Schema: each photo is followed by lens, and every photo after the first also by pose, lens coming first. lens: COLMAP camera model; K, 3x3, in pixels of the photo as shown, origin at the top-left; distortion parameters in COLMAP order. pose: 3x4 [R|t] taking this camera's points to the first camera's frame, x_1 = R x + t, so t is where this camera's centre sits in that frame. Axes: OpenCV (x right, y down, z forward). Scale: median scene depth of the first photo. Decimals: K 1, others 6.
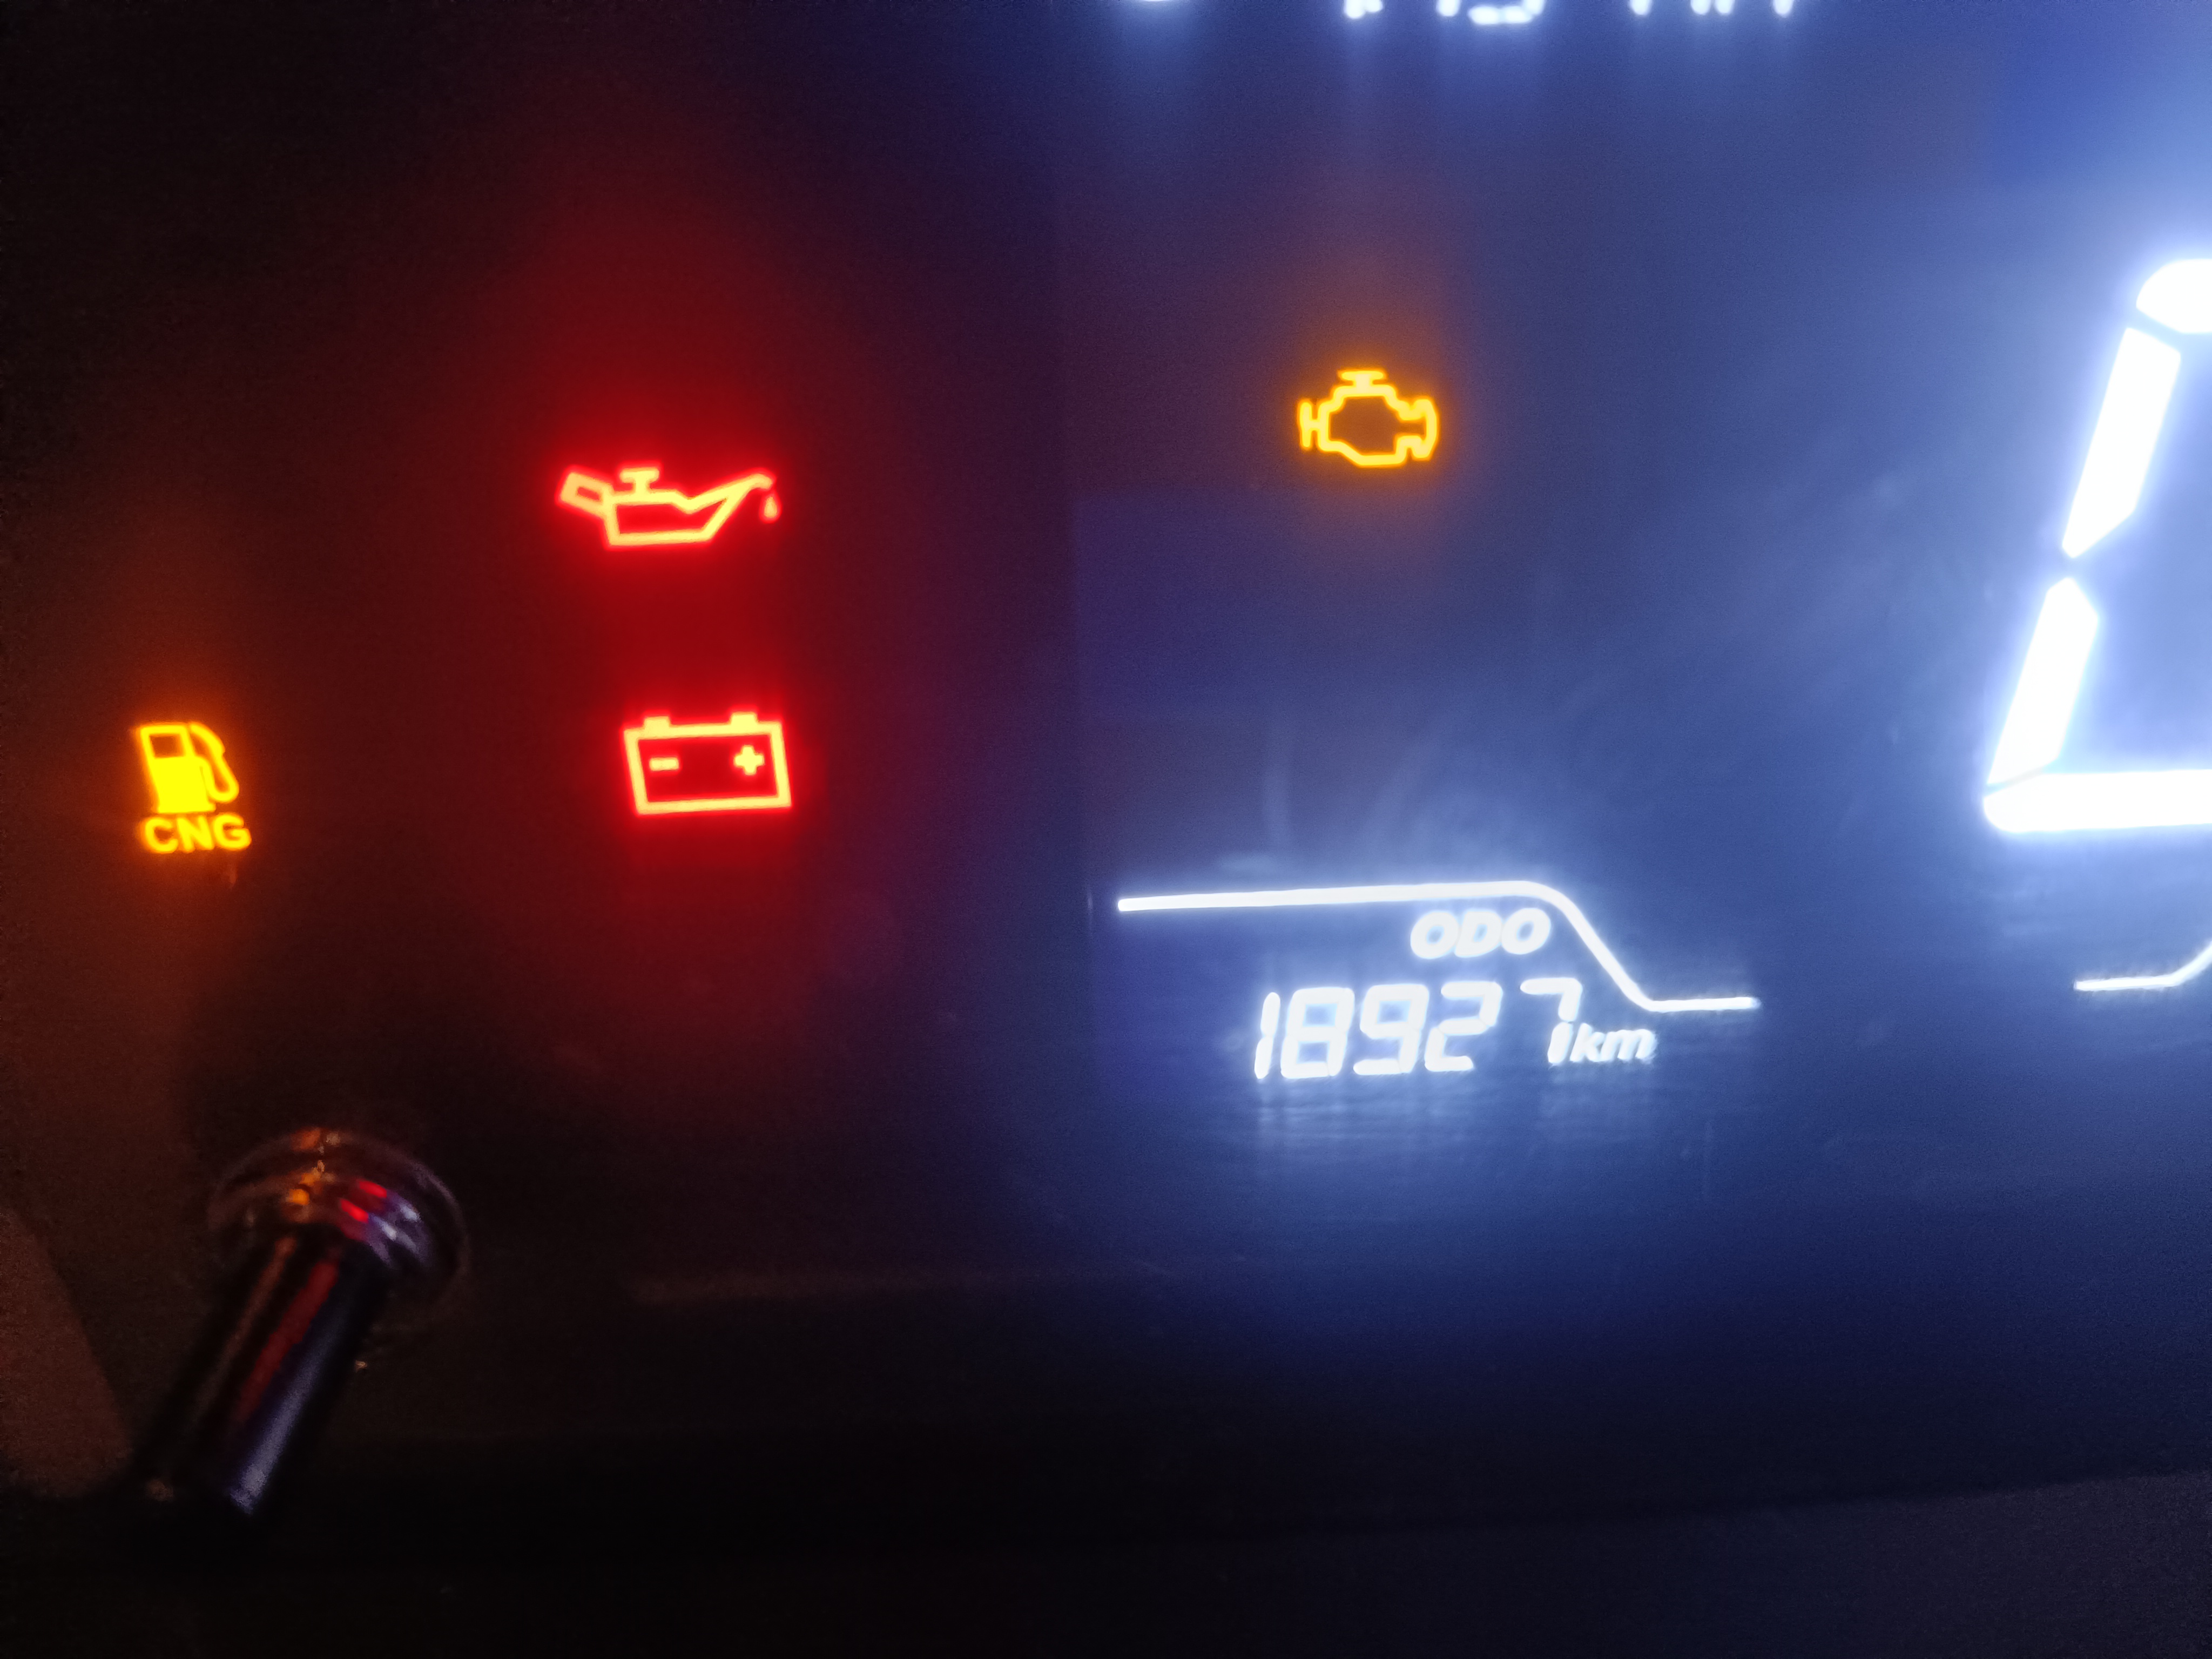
lens RADIAL K [[1565.0, 0, 1103.4], [0, 1565.0, 862.0], [0, 0, 1]] dist [-0.093605, 0.000650]
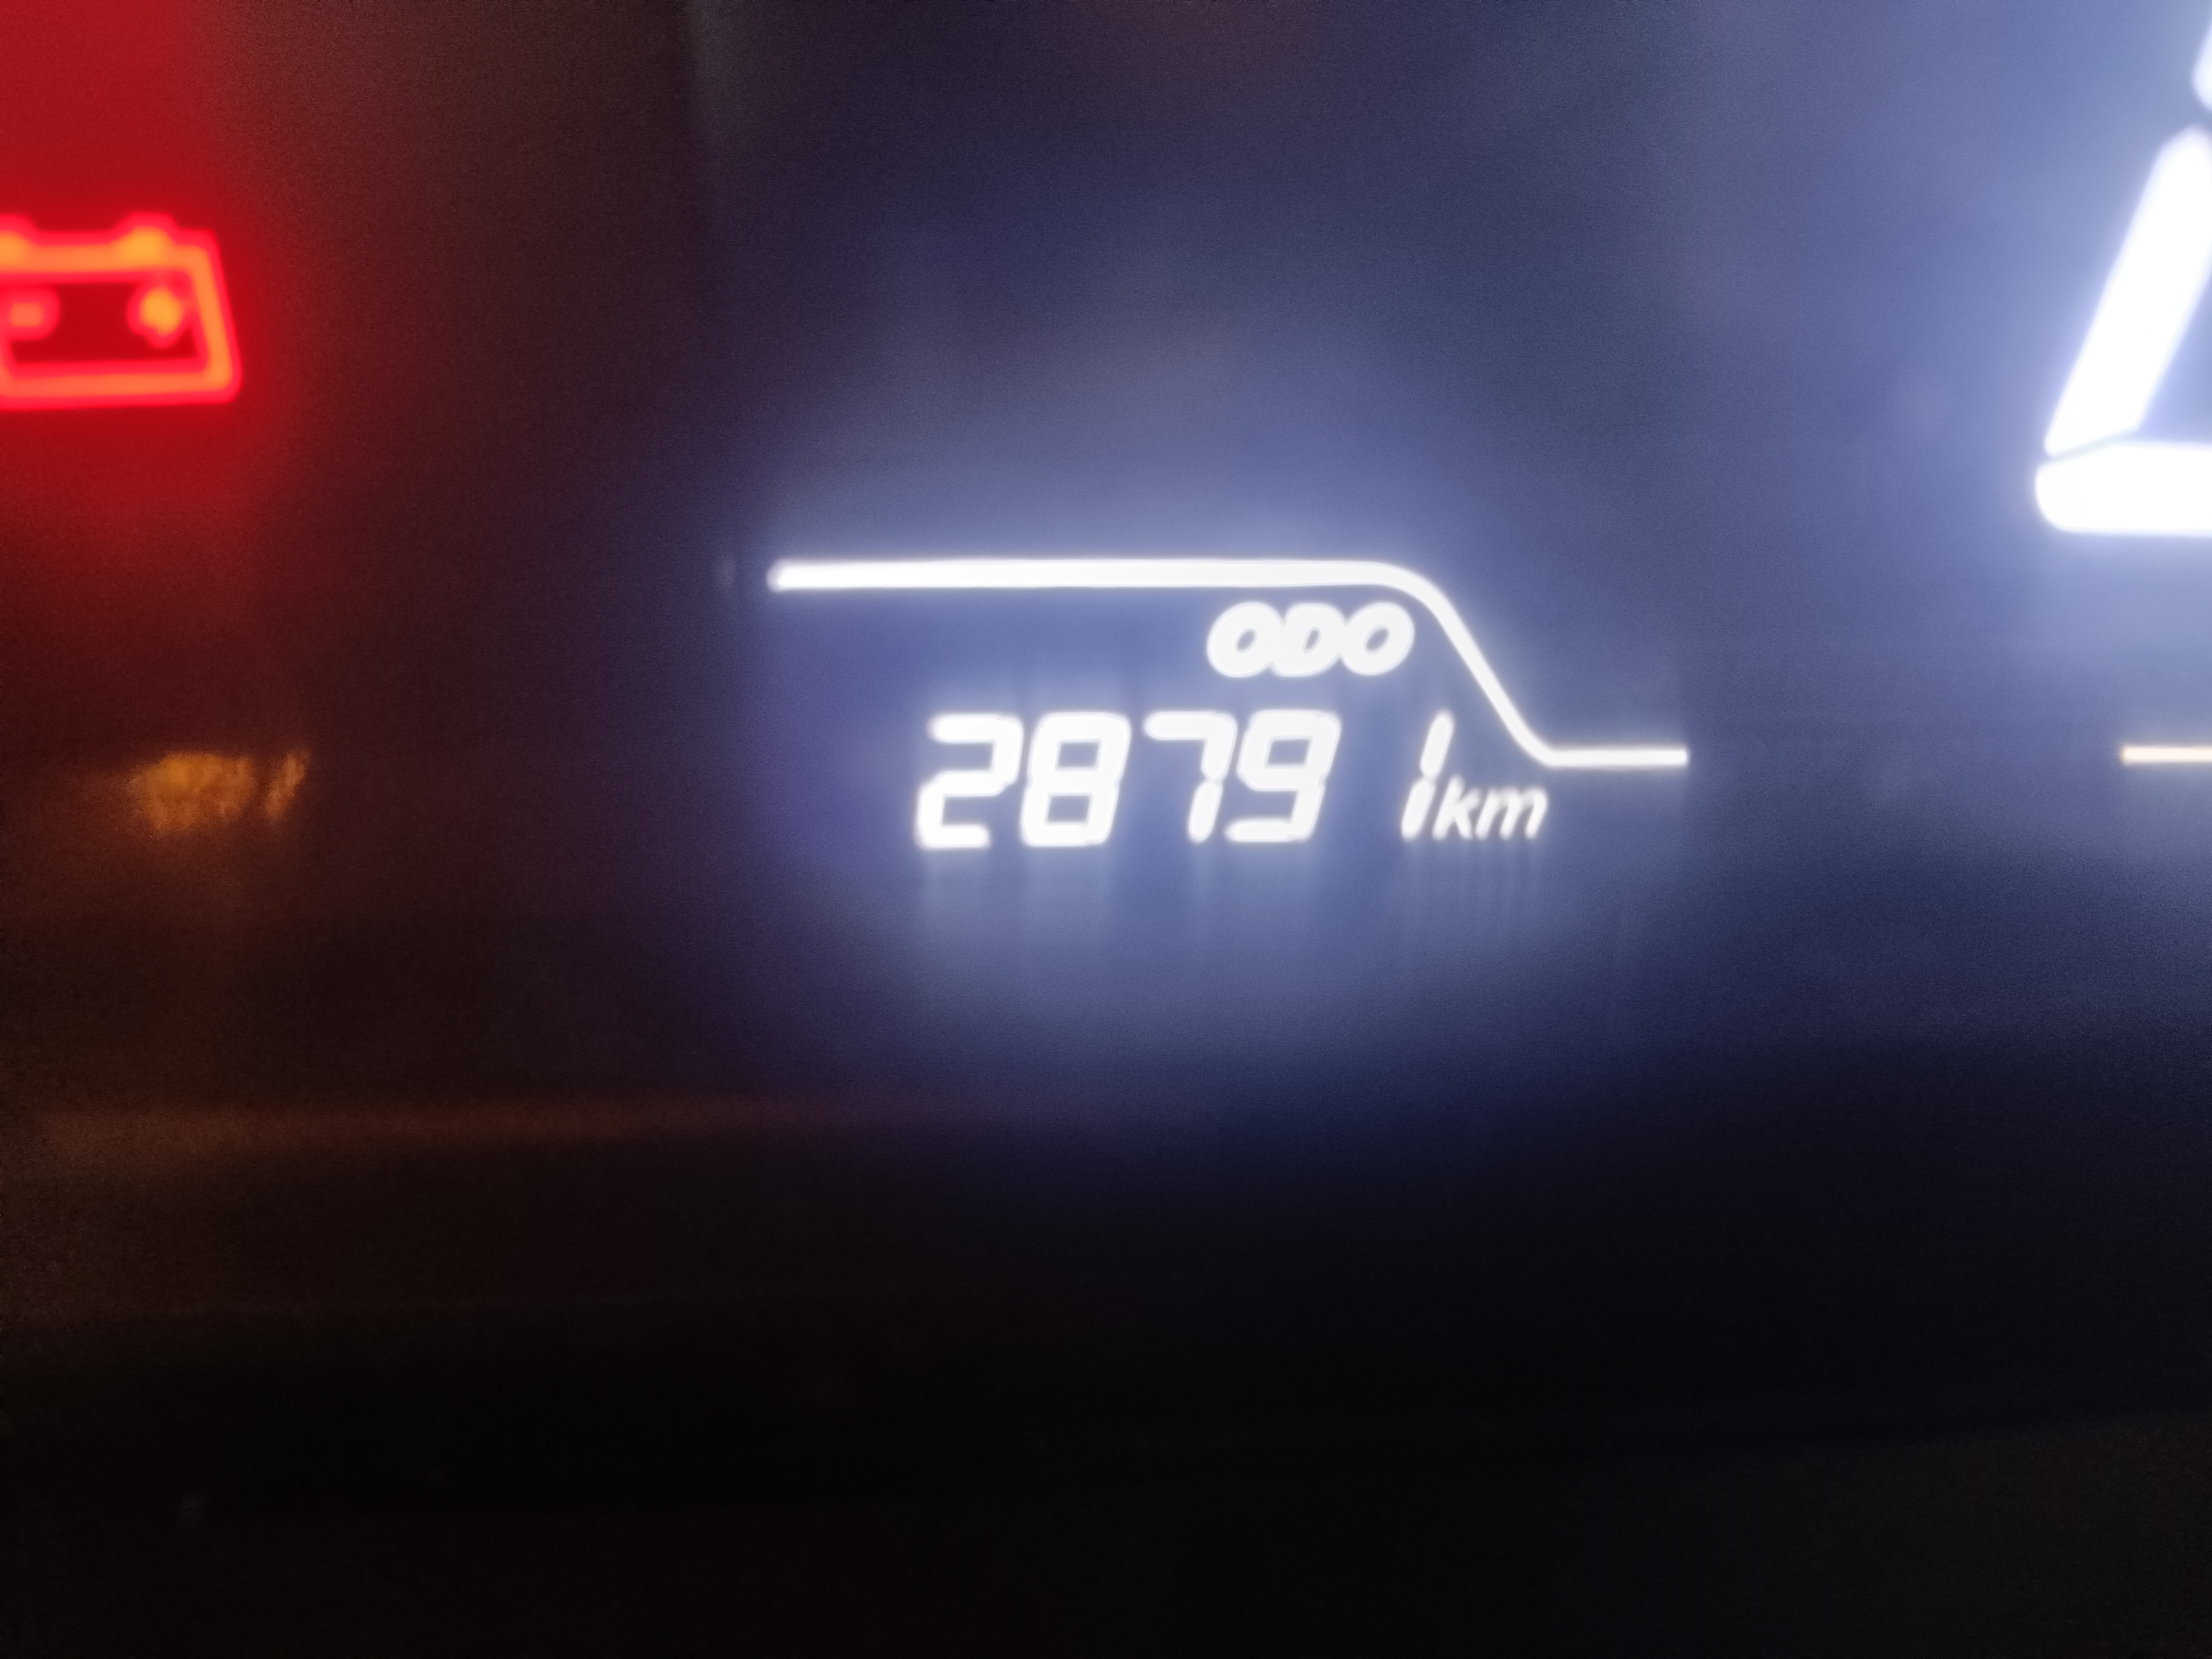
lens RADIAL K [[1565.0, 0, 1105.1], [0, 1565.0, 846.0], [0, 0, 1]] dist [-0.093605, 0.000650]
pose [[0.995867, 0.024520, 0.087450, 0.094743], [-0.034576, 0.992718, 0.115394, 0.060416], [-0.083984, -0.117940, 0.989463, 0.321125]]
